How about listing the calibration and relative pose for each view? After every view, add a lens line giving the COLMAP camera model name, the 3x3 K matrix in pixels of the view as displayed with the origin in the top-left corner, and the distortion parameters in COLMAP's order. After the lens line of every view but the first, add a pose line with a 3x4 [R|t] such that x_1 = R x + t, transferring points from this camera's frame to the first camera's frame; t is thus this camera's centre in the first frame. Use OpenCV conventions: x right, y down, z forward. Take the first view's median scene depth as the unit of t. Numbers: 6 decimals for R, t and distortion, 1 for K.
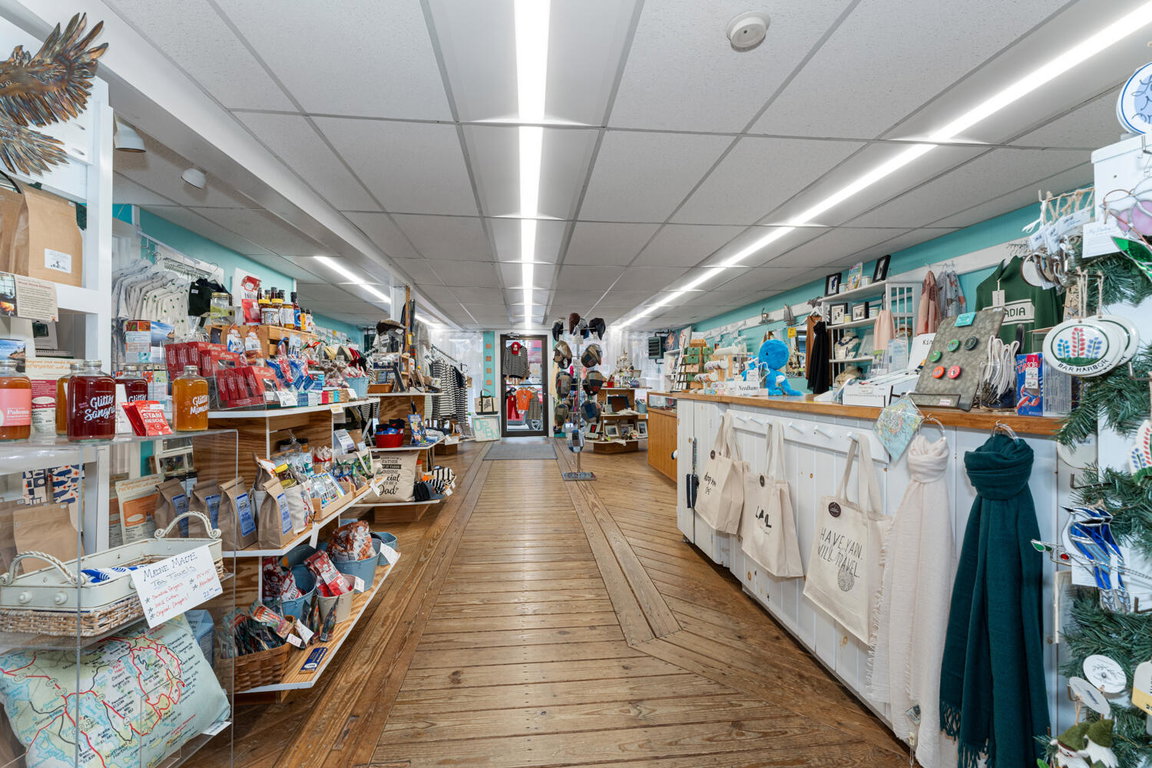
lens RADIAL K [[488.0, 0, 575.3], [0, 488.0, 375.5], [0, 0, 1]] dist [-0.002678, 0.001434]
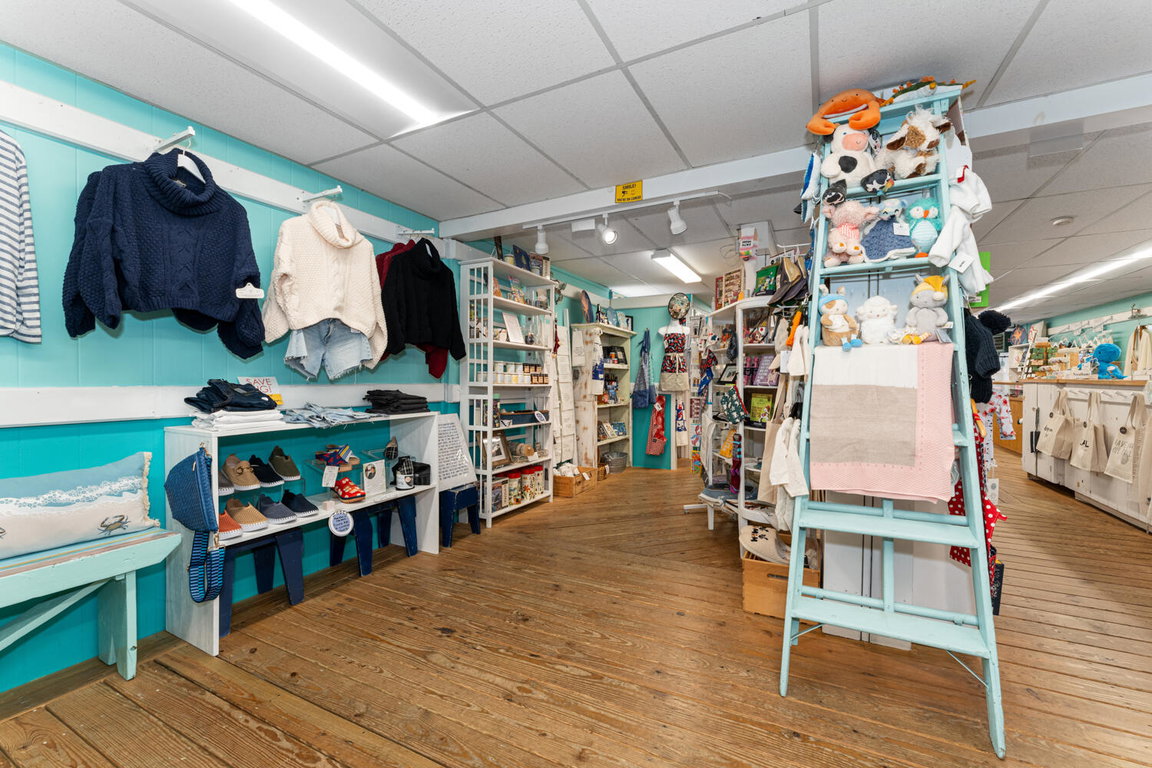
lens RADIAL K [[465.5, 0, 577.3], [0, 465.5, 380.7], [0, 0, 1]] dist [0.001733, -0.000279]
pose [[0.845331, 0.001927, -0.534240, -0.184186], [0.008681, 0.999812, 0.017341, 0.004448], [0.534172, -0.019297, 0.845155, -0.947108]]
